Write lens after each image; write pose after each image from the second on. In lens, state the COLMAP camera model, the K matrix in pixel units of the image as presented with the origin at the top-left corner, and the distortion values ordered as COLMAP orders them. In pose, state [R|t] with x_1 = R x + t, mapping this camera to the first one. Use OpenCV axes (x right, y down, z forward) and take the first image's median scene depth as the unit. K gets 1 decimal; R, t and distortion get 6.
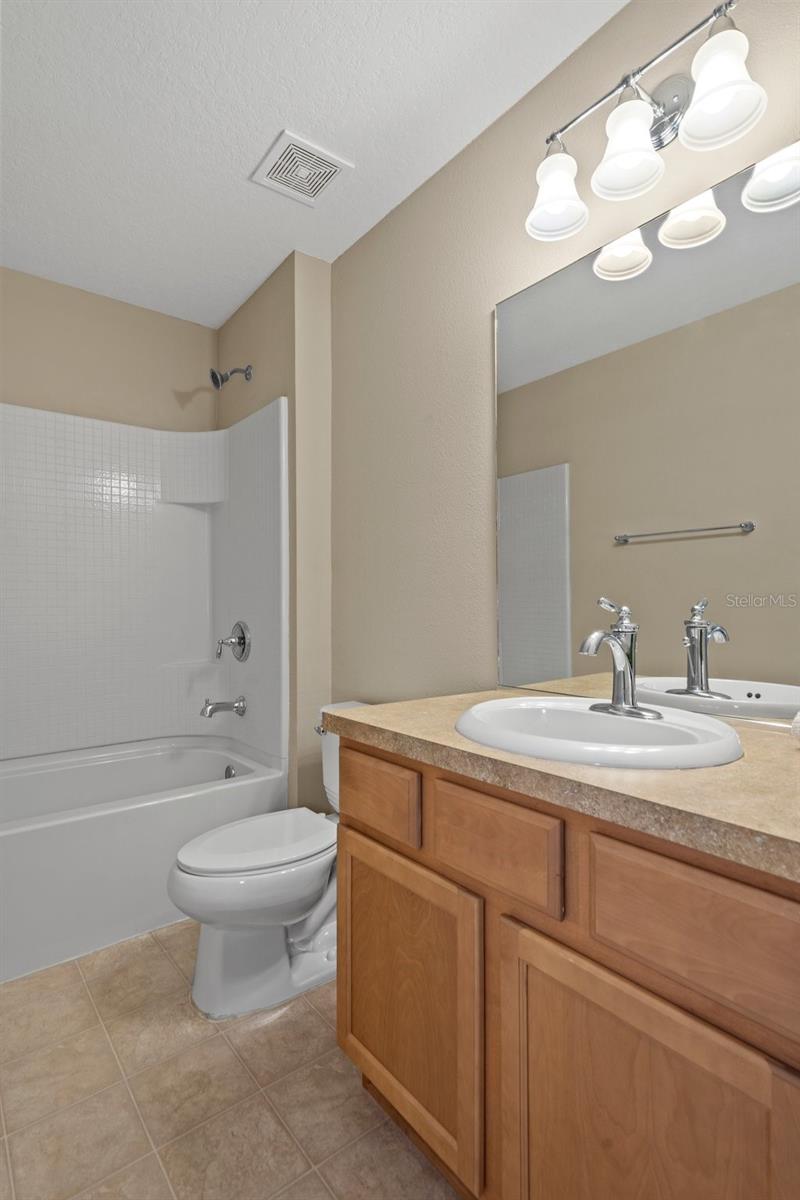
lens RADIAL K [[590.3, 0, 400.0], [0, 590.3, 600.0], [0, 0, 1]] dist [0.000845, 0.000152]
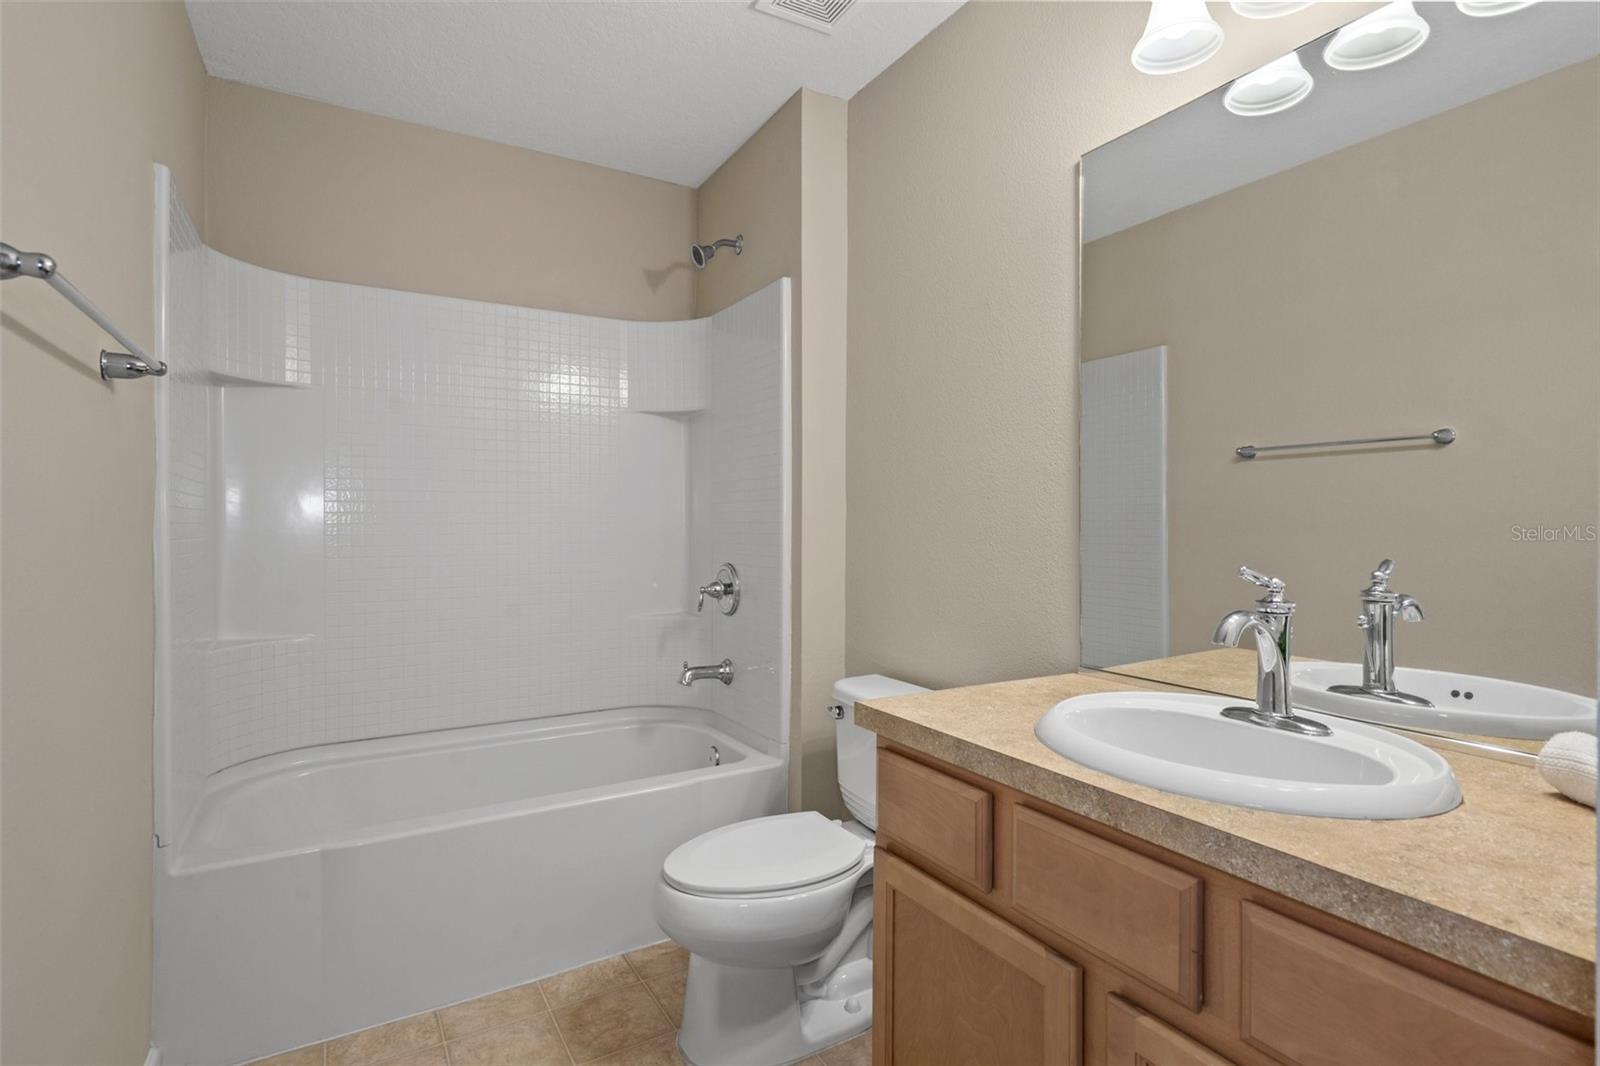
lens RADIAL K [[787.1, 0, 803.2], [0, 787.1, 523.0], [0, 0, 1]] dist [0.000845, 0.000152]
pose [[0.990461, 0.005369, -0.137688, -0.058275], [-0.004545, 0.999970, 0.006298, -0.054645], [0.137718, -0.005612, 0.990456, -0.040510]]
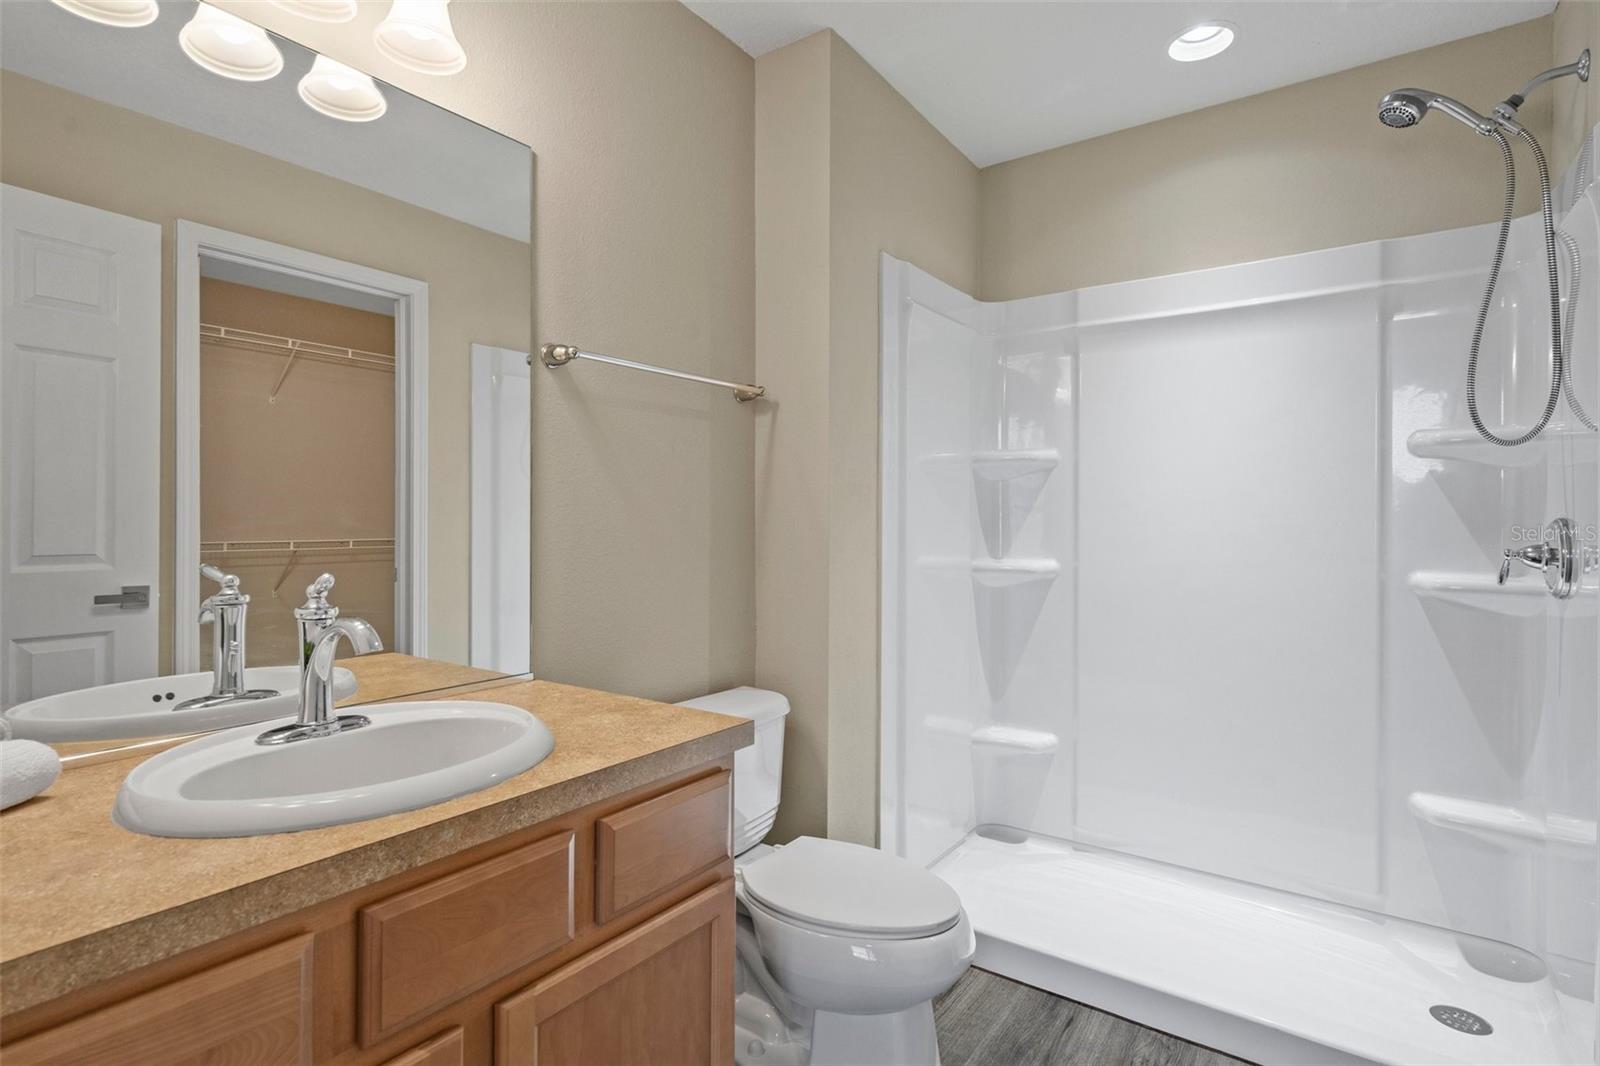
lens RADIAL K [[816.6, 0, 744.3], [0, 816.6, 518.3], [0, 0, 1]] dist [0.002986, 0.000638]
pose [[-0.236364, 0.004944, 0.971652, -0.569720], [-0.004557, 0.999970, -0.006196, -0.056335], [-0.971654, -0.005892, -0.236335, 0.582999]]
